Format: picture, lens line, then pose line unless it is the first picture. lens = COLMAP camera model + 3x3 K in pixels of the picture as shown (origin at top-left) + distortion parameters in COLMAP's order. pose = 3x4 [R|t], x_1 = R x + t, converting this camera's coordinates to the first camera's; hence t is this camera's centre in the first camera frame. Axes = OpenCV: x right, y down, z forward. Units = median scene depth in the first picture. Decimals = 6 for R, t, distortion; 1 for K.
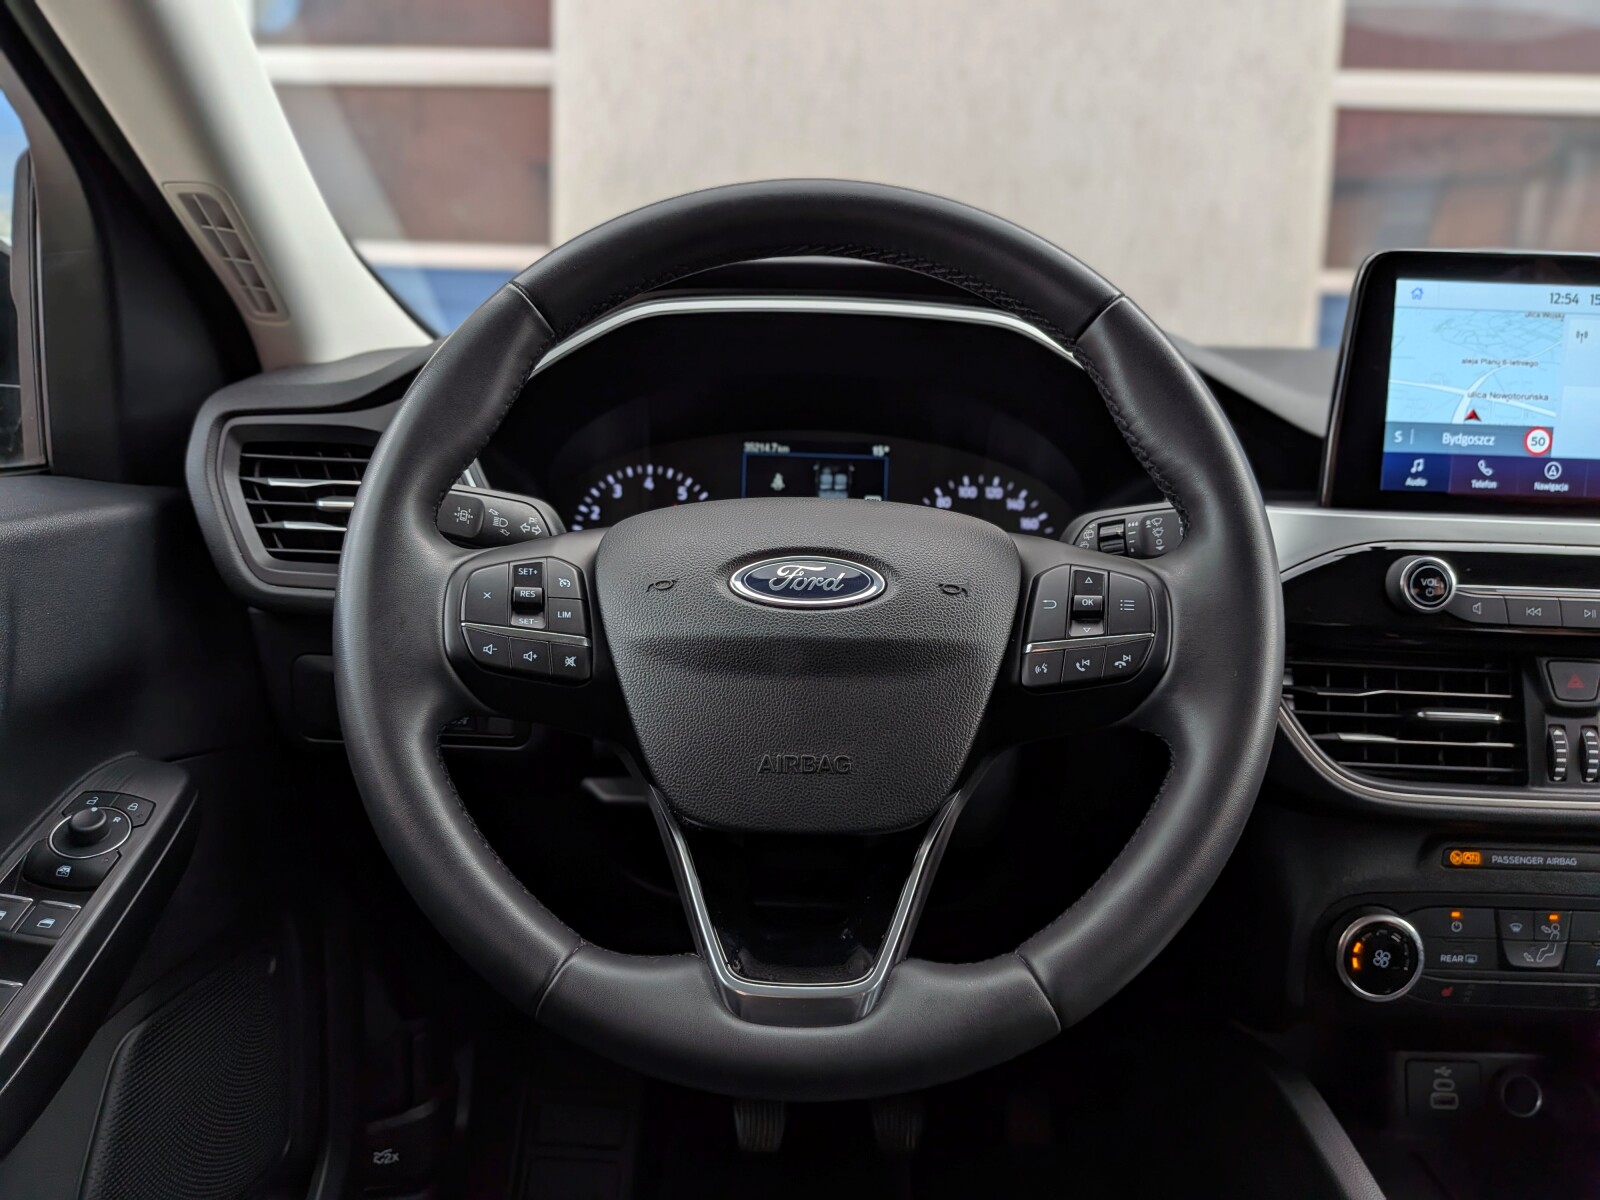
lens RADIAL K [[1156.6, 0, 804.0], [0, 1156.6, 582.4], [0, 0, 1]] dist [0.060694, -0.121570]
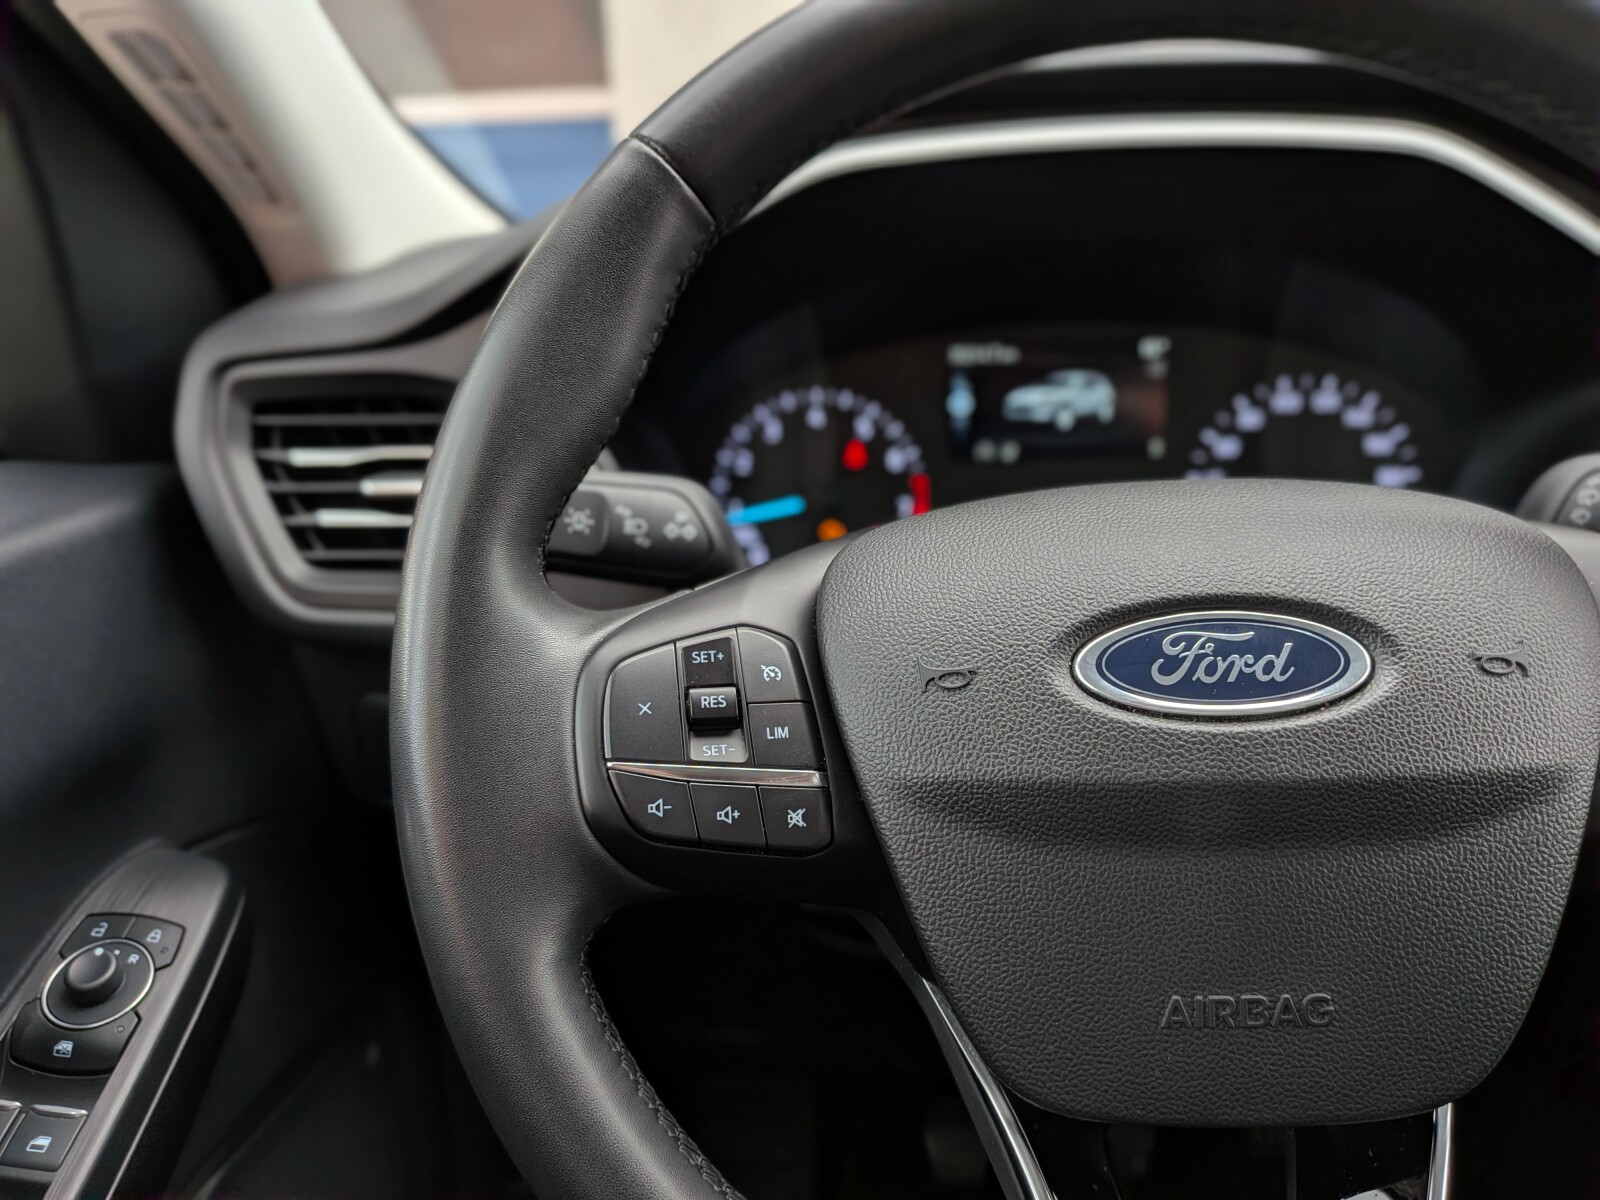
lens RADIAL K [[1180.0, 0, 794.2], [0, 1180.0, 582.8], [0, 0, 1]] dist [0.042308, -0.112824]
pose [[0.995663, -0.044805, -0.081533, -0.116673], [0.054658, 0.990907, 0.122948, -0.091472], [0.075283, -0.126871, 0.989058, 0.342294]]
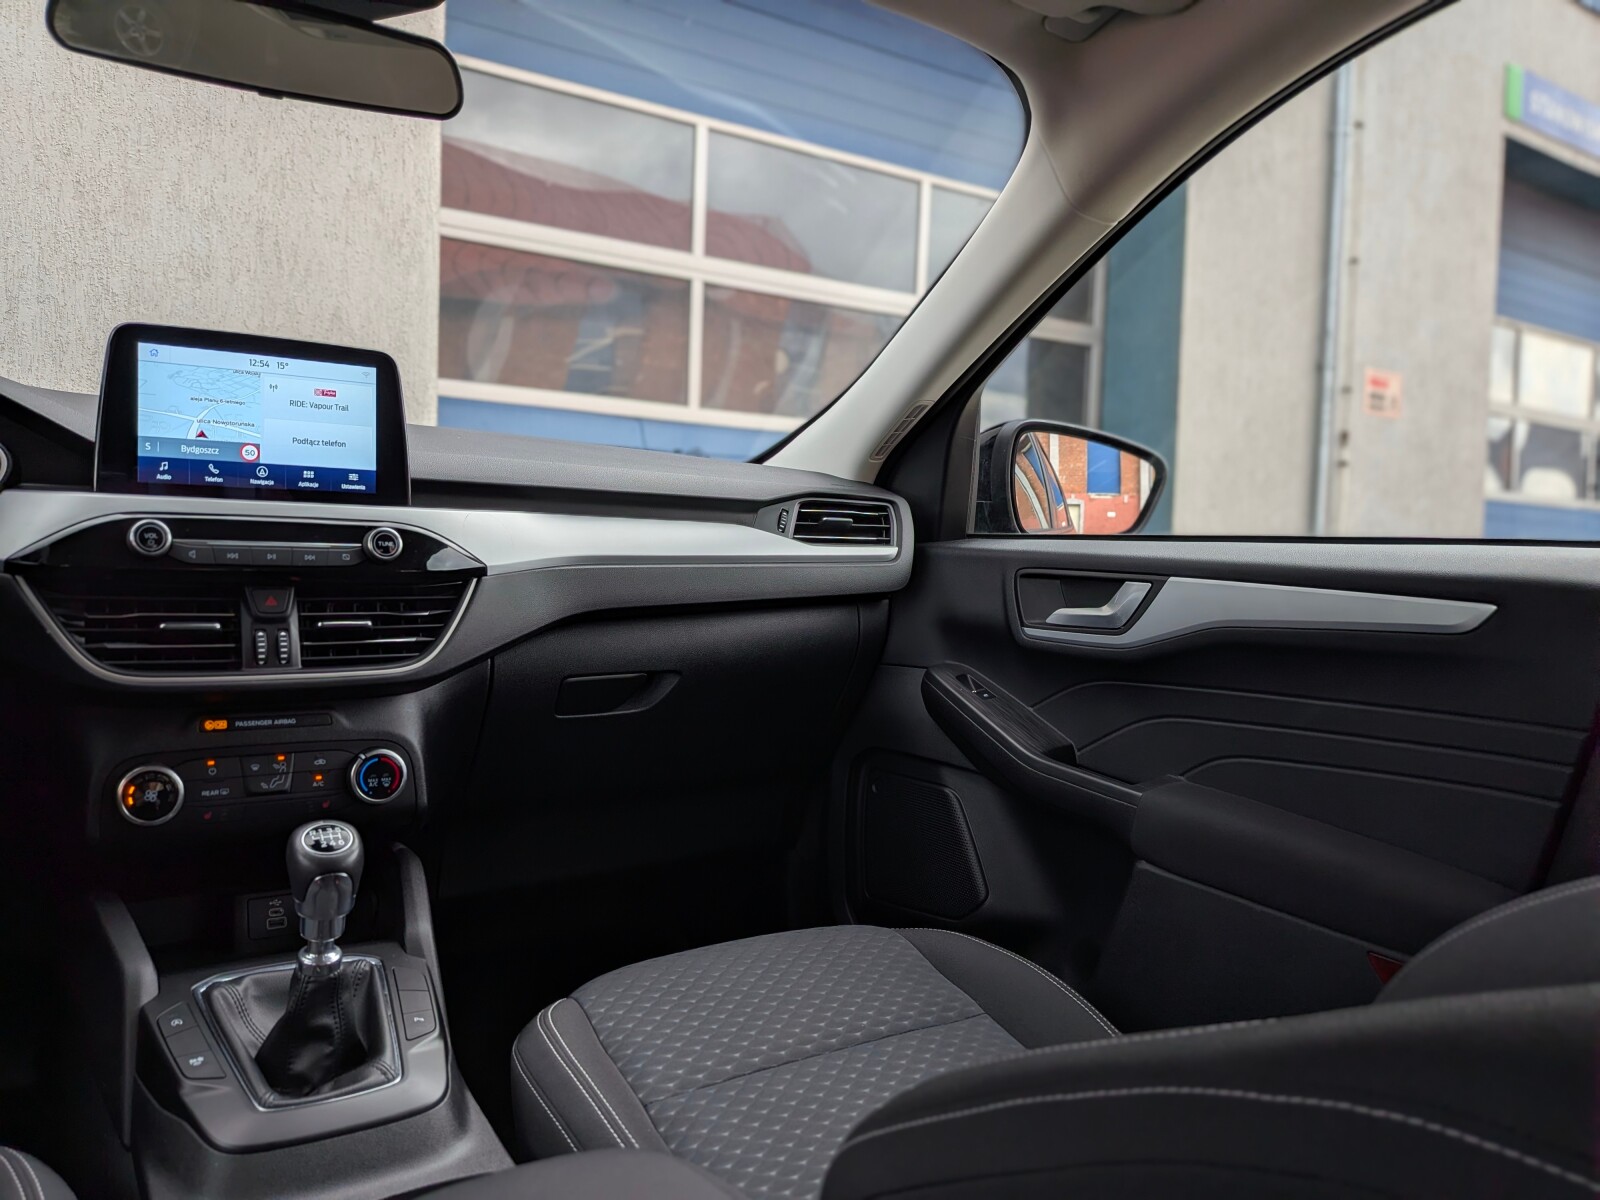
lens RADIAL K [[1151.0, 0, 792.3], [0, 1151.0, 607.8], [0, 0, 1]] dist [0.085583, -0.170168]
pose [[0.815002, -0.033087, 0.578513, 0.316271], [0.071075, 0.996538, -0.043134, 0.208086], [-0.575083, 0.076272, 0.814532, -0.687884]]
